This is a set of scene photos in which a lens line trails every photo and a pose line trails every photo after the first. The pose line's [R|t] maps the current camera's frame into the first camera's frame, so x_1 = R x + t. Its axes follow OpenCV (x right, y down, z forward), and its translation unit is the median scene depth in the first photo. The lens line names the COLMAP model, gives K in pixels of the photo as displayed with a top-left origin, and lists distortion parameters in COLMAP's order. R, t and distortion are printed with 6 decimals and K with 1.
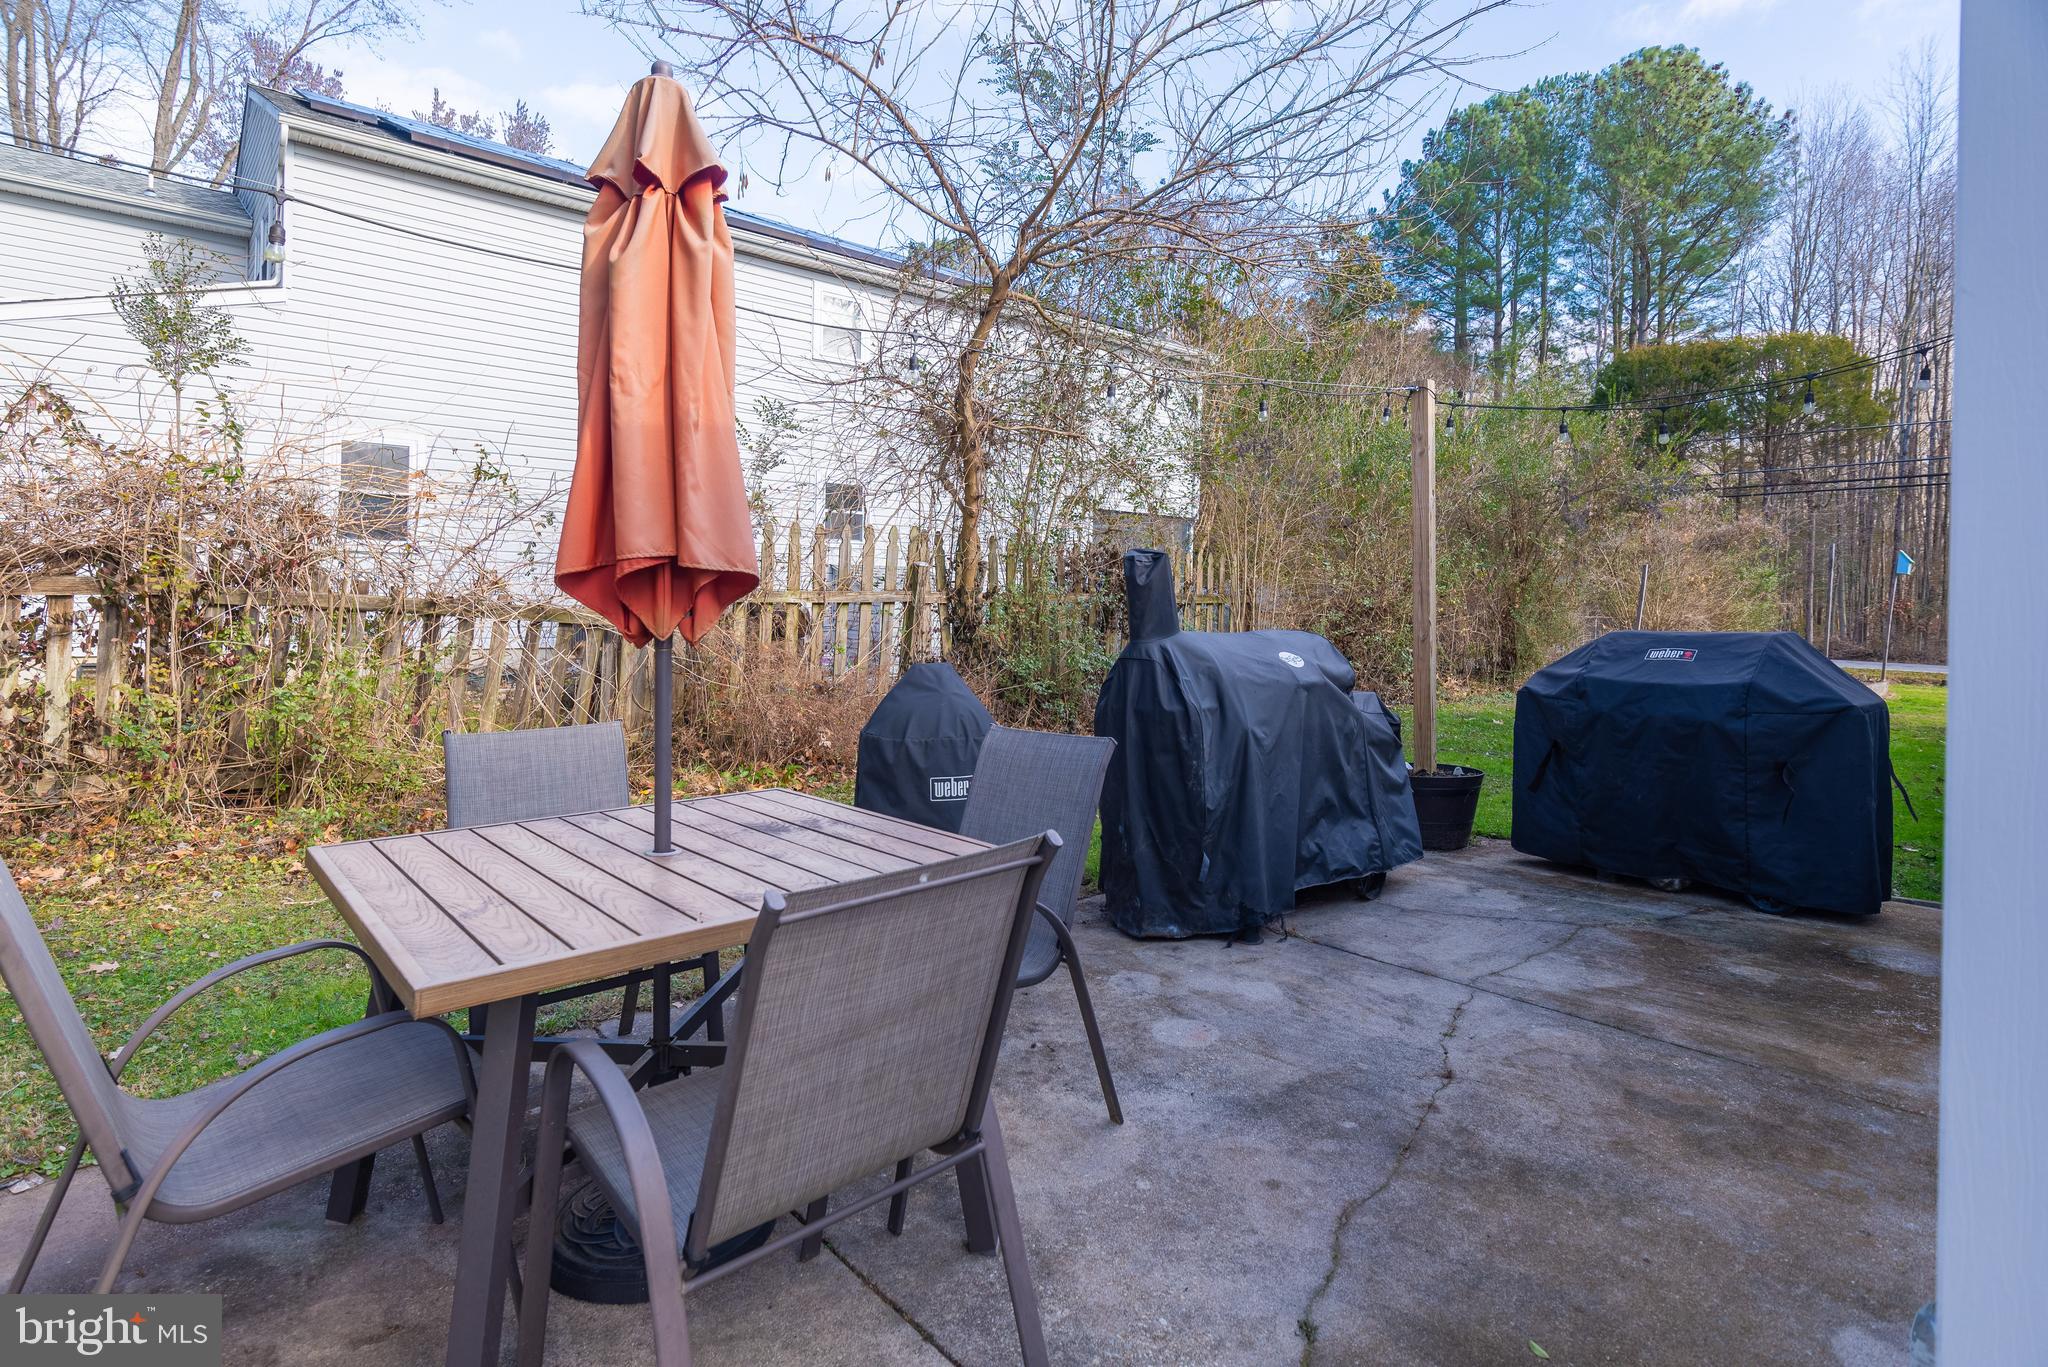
lens RADIAL K [[1028.1, 0, 1028.2], [0, 1028.1, 594.3], [0, 0, 1]] dist [0.039308, -0.041980]
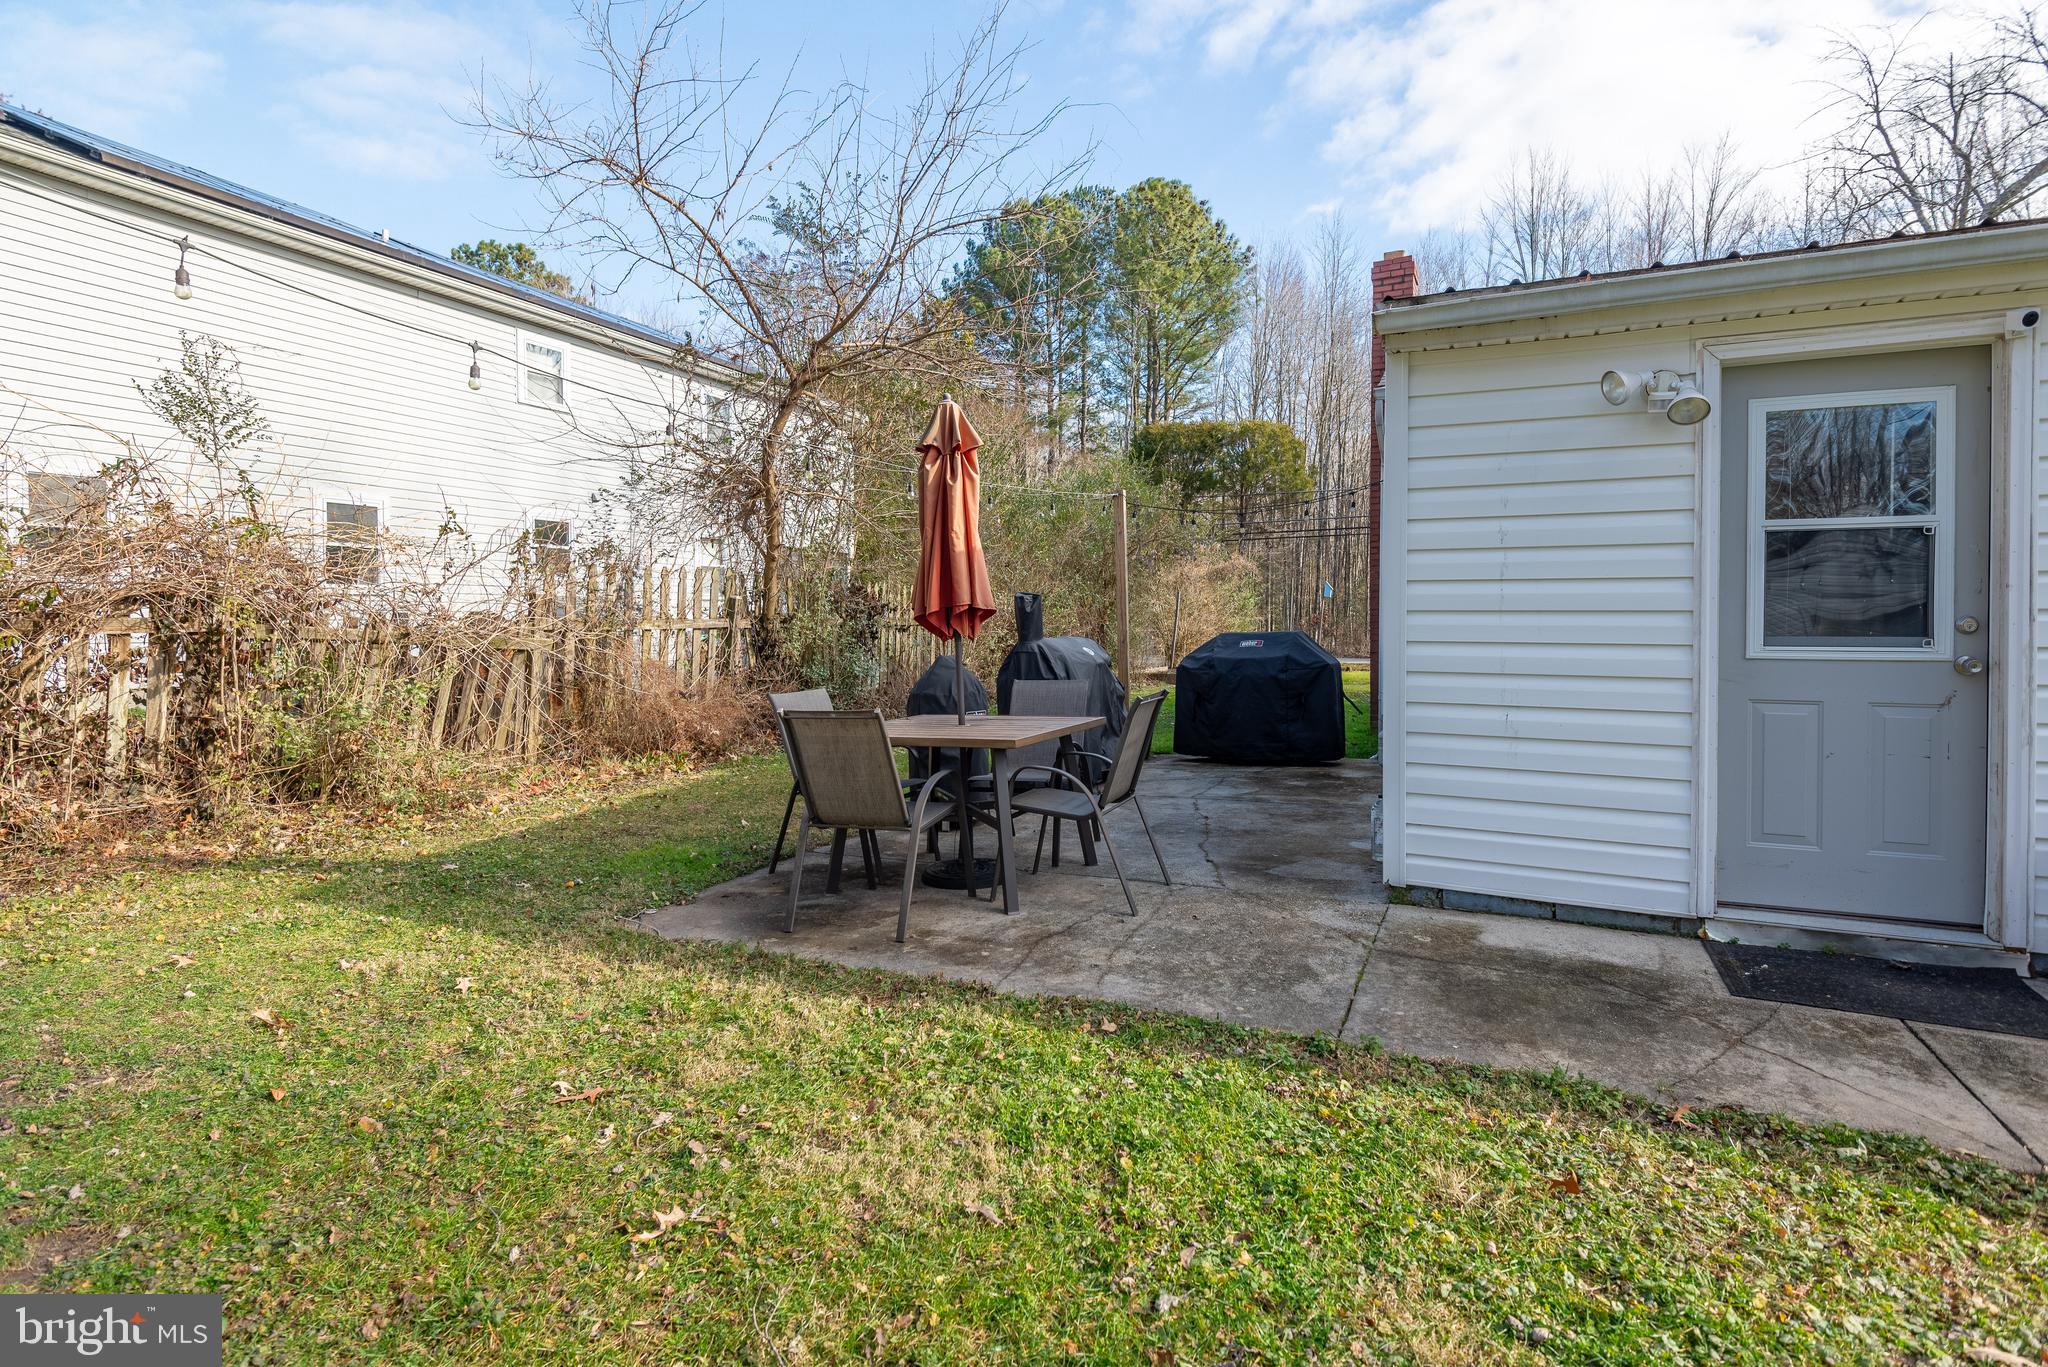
lens RADIAL K [[987.9, 0, 1033.8], [0, 987.9, 642.2], [0, 0, 1]] dist [-0.000530, -0.000806]
pose [[0.911870, -0.026756, 0.409606, -0.132233], [0.016943, 0.999476, 0.027570, -0.000742], [-0.410129, -0.018200, 0.911846, -0.135614]]
